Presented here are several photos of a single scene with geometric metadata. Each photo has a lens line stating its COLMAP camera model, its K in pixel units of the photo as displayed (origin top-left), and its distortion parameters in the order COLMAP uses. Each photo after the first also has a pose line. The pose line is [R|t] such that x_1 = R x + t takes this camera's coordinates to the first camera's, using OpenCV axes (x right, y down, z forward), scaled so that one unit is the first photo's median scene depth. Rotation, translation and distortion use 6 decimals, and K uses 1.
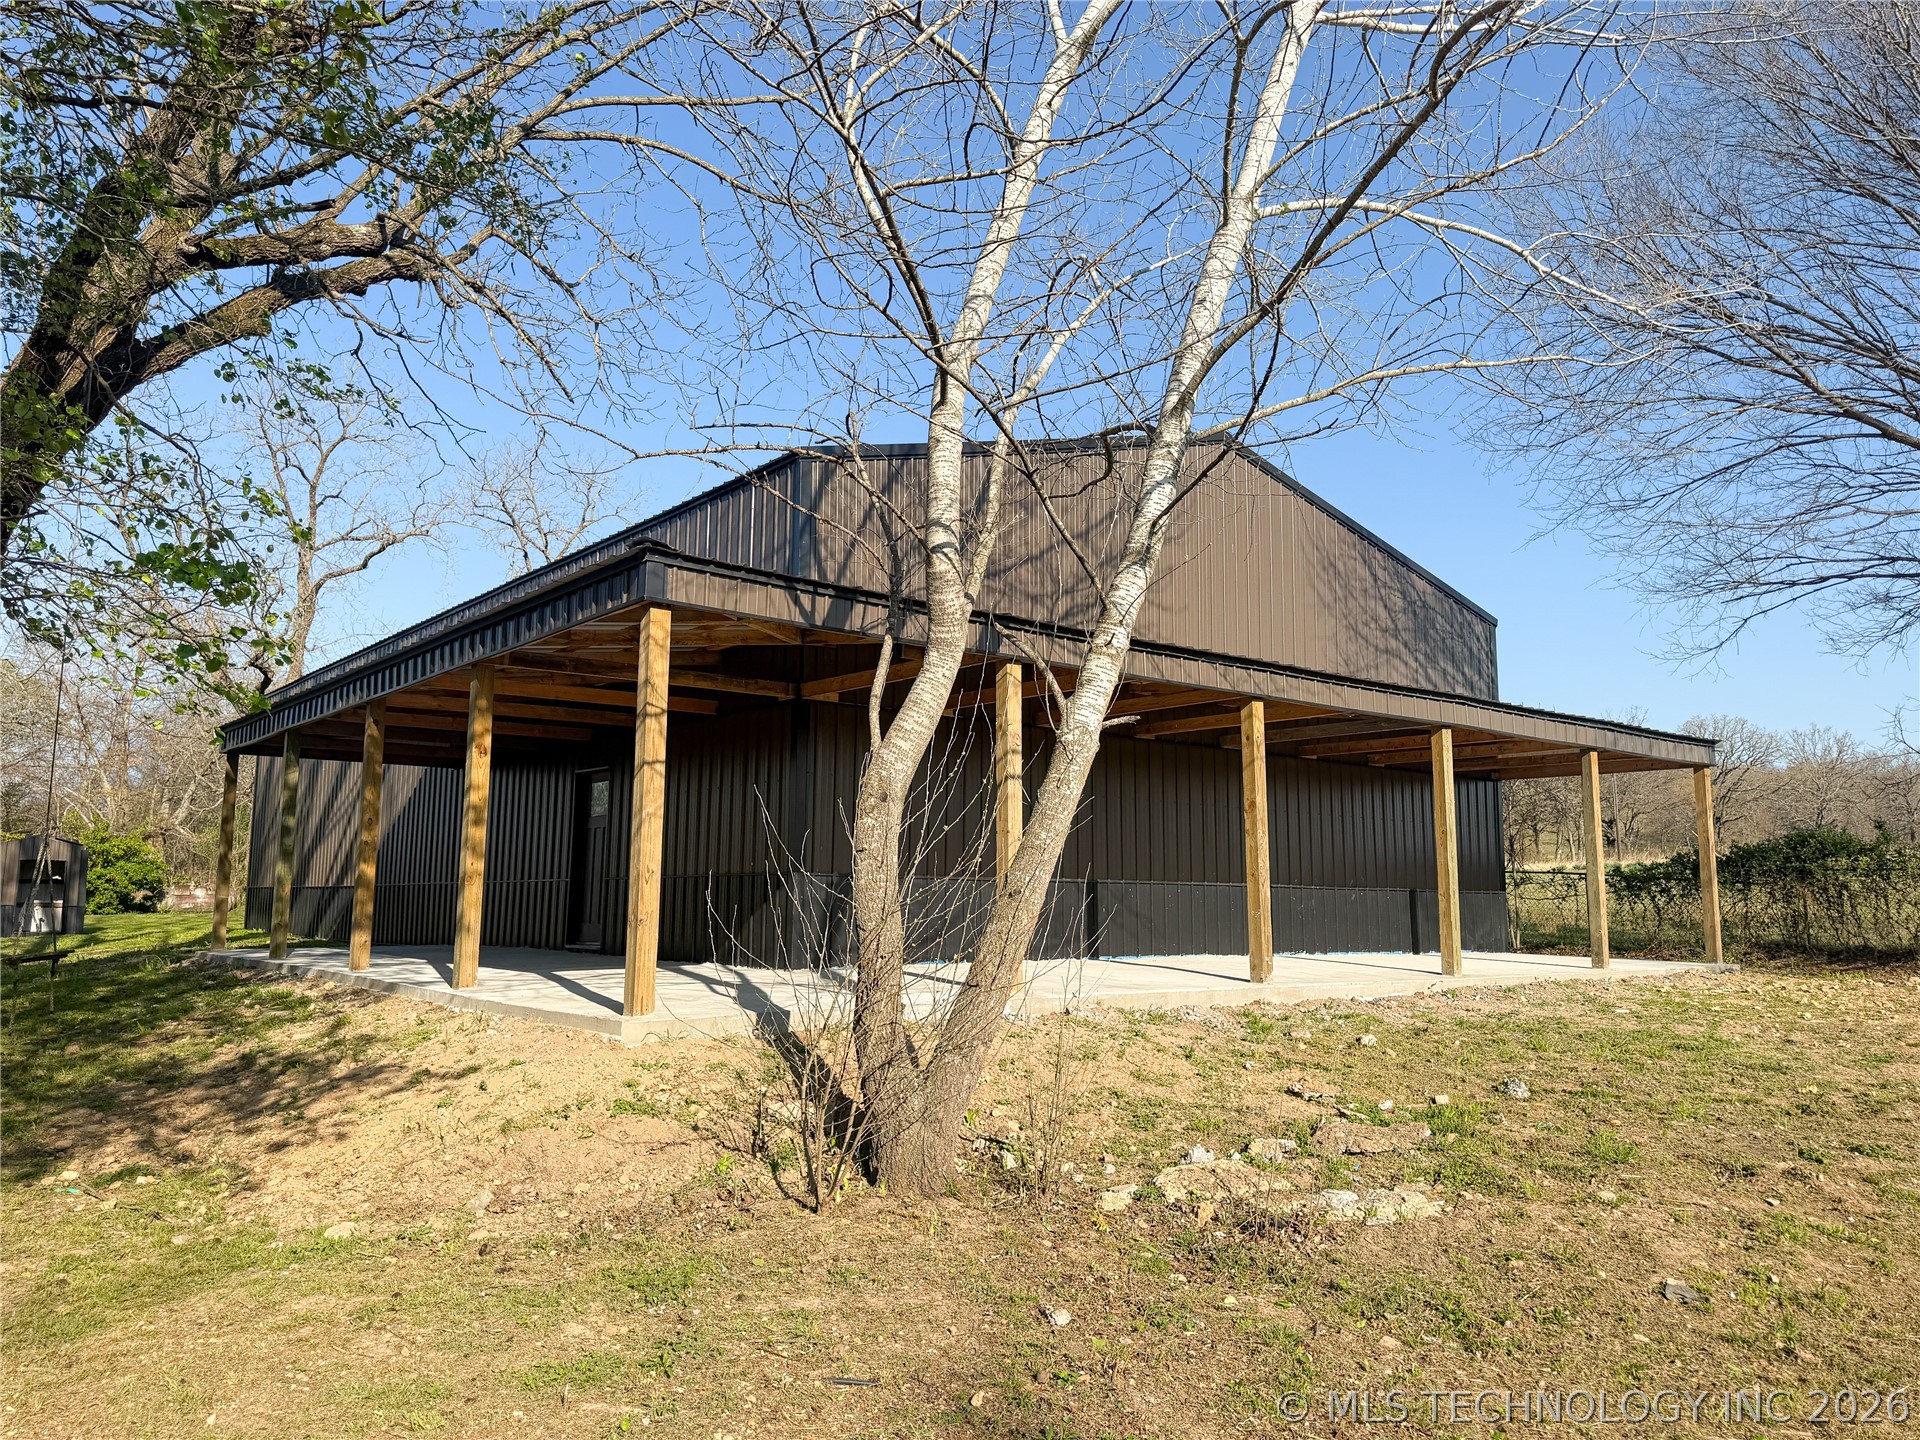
lens RADIAL K [[1362.3, 0, 954.6], [0, 1362.3, 726.7], [0, 0, 1]] dist [0.042712, -0.046708]
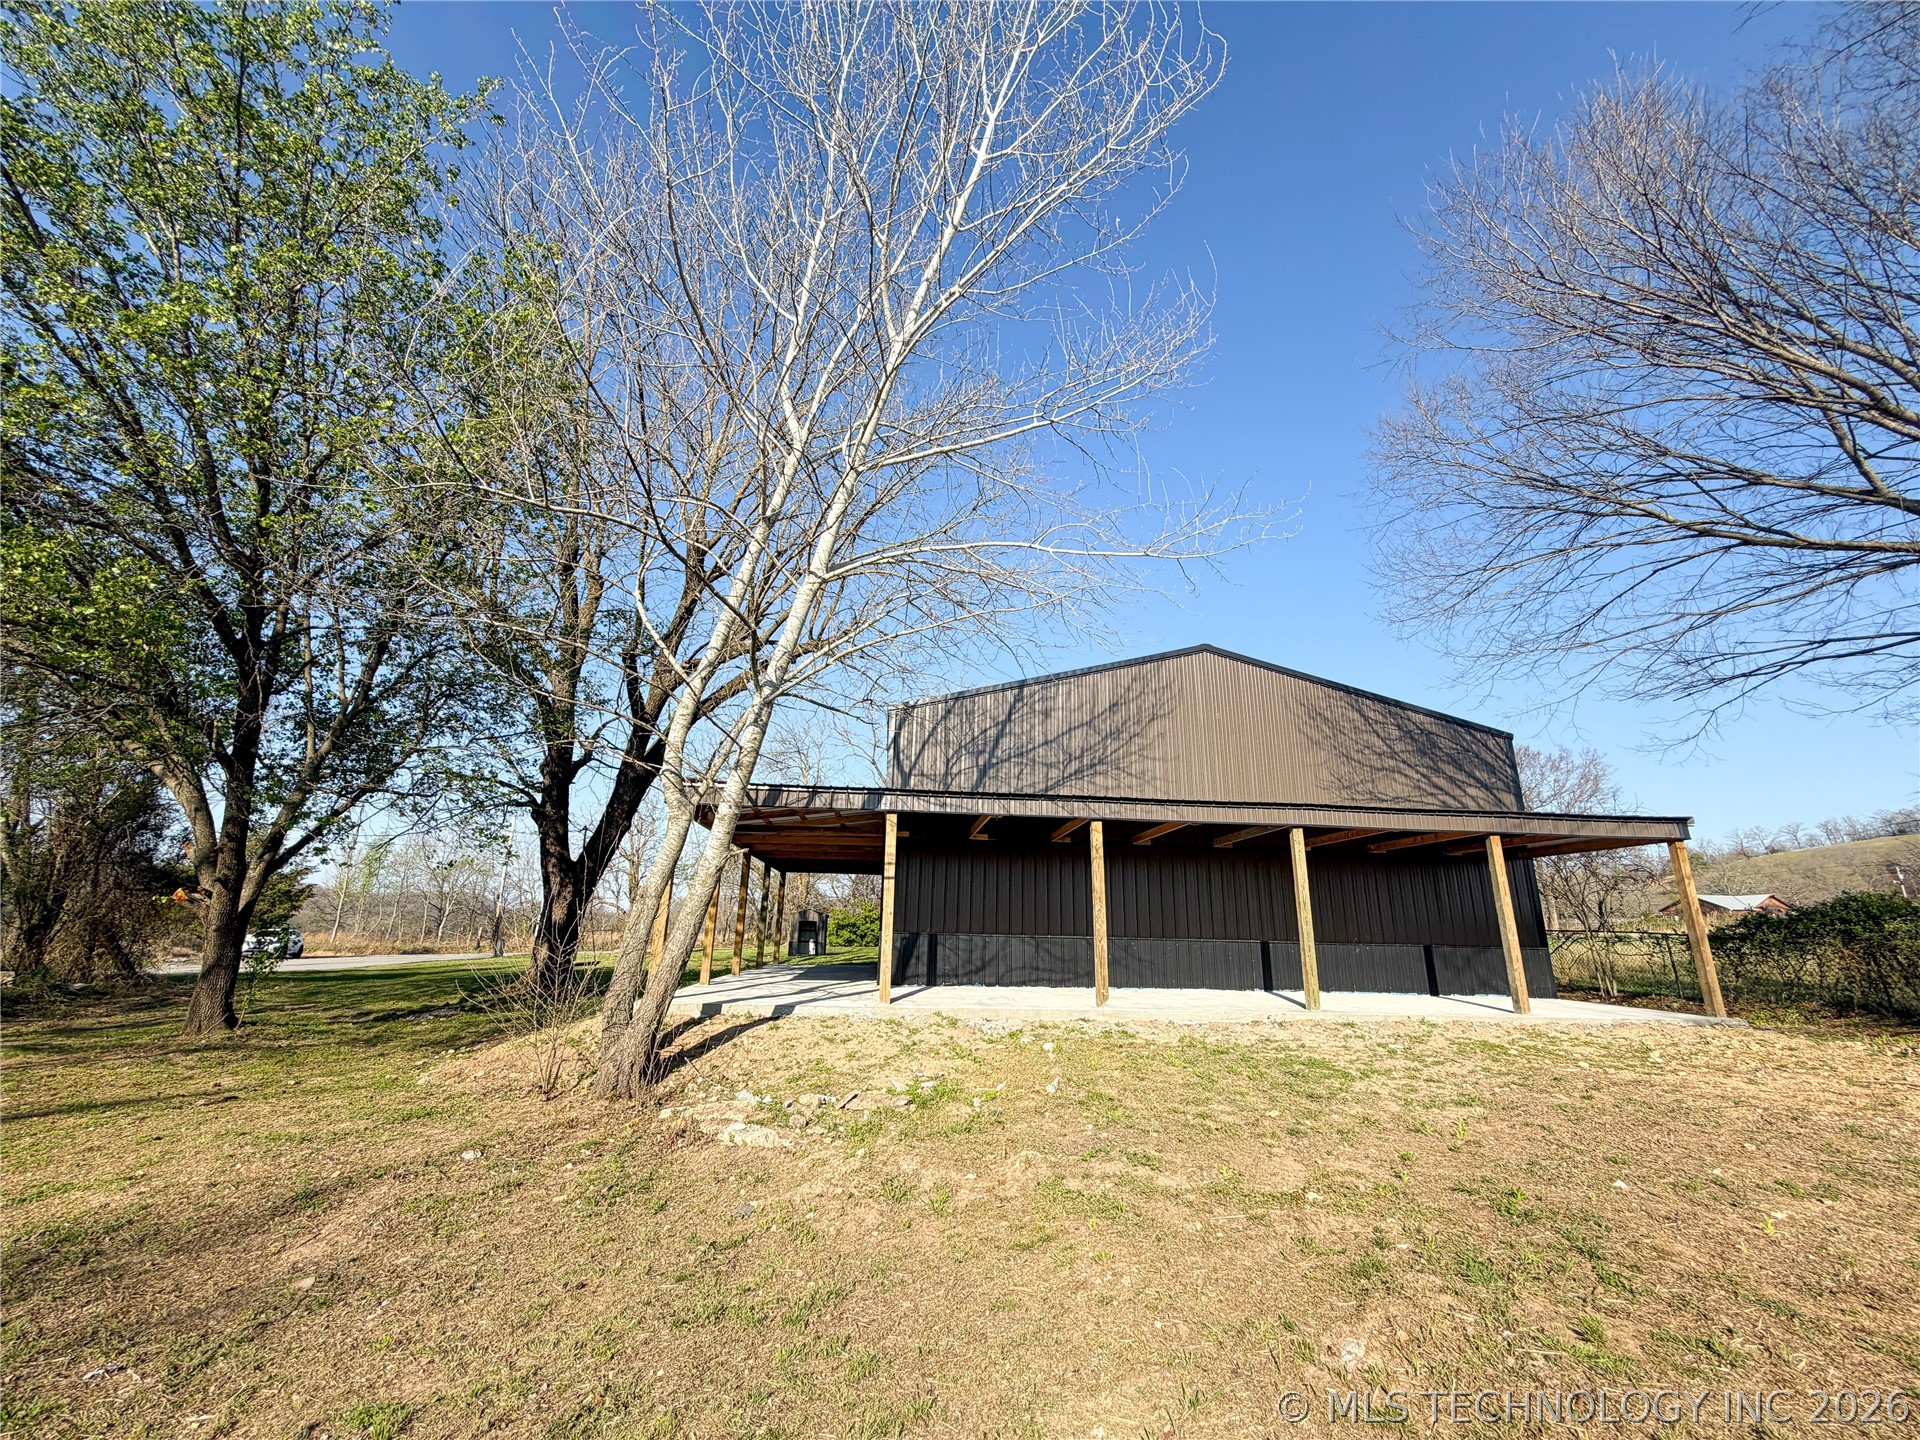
lens RADIAL K [[769.2, 0, 956.0], [0, 769.2, 710.6], [0, 0, 1]] dist [0.001386, 0.000239]
pose [[0.831414, -0.147134, -0.535820, 0.560063], [0.055678, 0.981512, -0.183125, 0.008673], [0.552858, 0.122419, 0.824234, 0.149120]]
